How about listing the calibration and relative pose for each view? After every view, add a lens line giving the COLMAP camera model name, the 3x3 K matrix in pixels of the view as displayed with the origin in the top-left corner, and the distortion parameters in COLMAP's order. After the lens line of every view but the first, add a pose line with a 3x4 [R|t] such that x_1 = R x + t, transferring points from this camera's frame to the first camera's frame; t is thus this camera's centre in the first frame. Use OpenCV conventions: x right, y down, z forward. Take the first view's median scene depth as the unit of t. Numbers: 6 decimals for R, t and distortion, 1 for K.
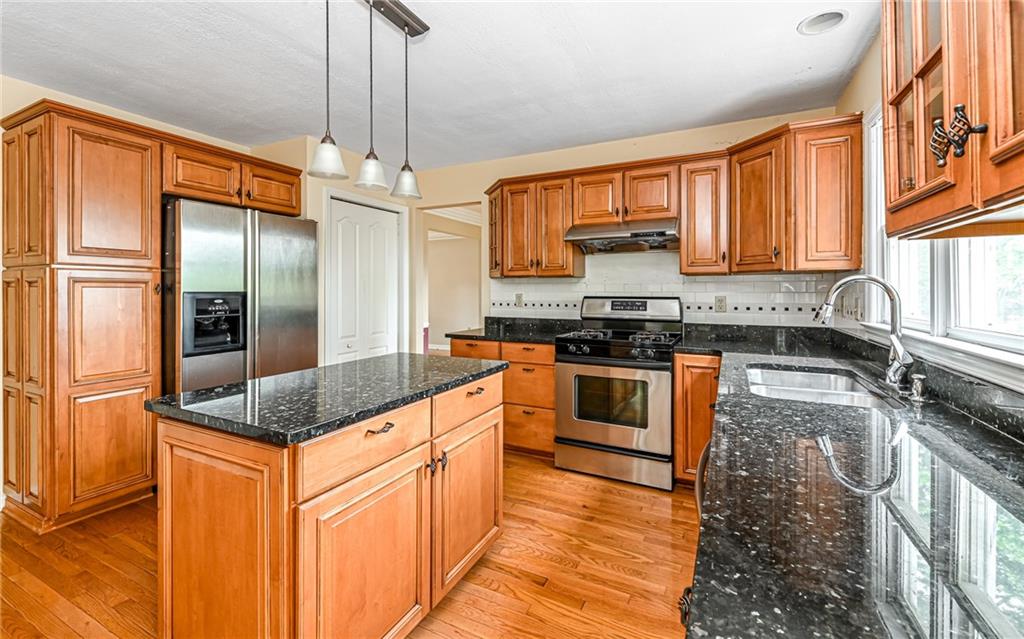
lens RADIAL K [[429.0, 0, 518.8], [0, 429.0, 290.1], [0, 0, 1]] dist [0.000828, -0.000016]
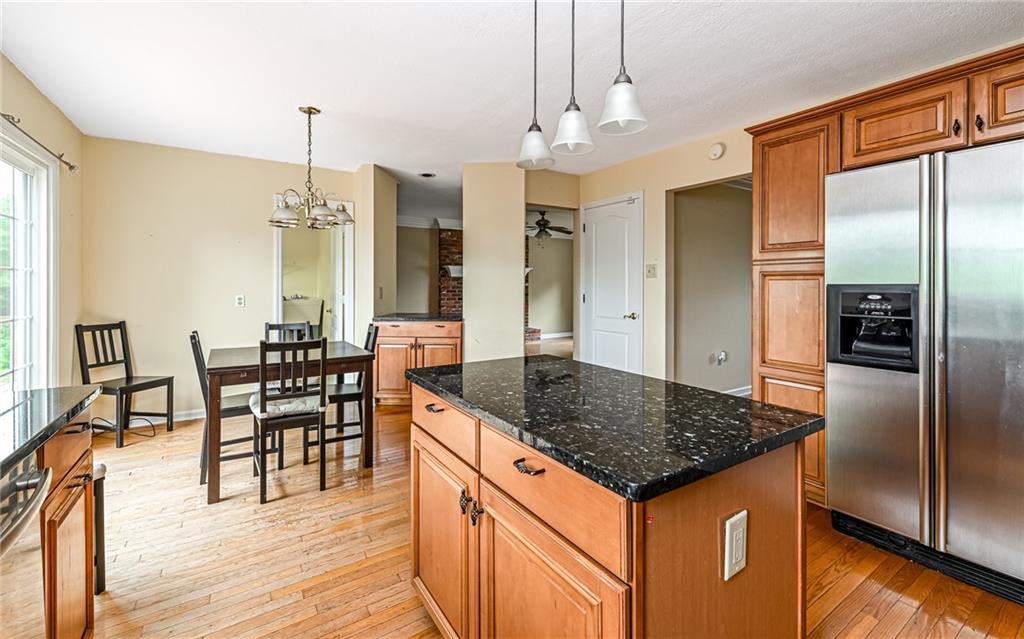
lens RADIAL K [[429.0, 0, 518.8], [0, 429.0, 290.1], [0, 0, 1]] dist [0.000828, -0.000016]
pose [[-0.495236, 0.007852, -0.868723, 0.267774], [-0.000482, 0.999957, 0.009313, 0.008204], [0.868758, 0.005031, -0.495211, 0.922960]]
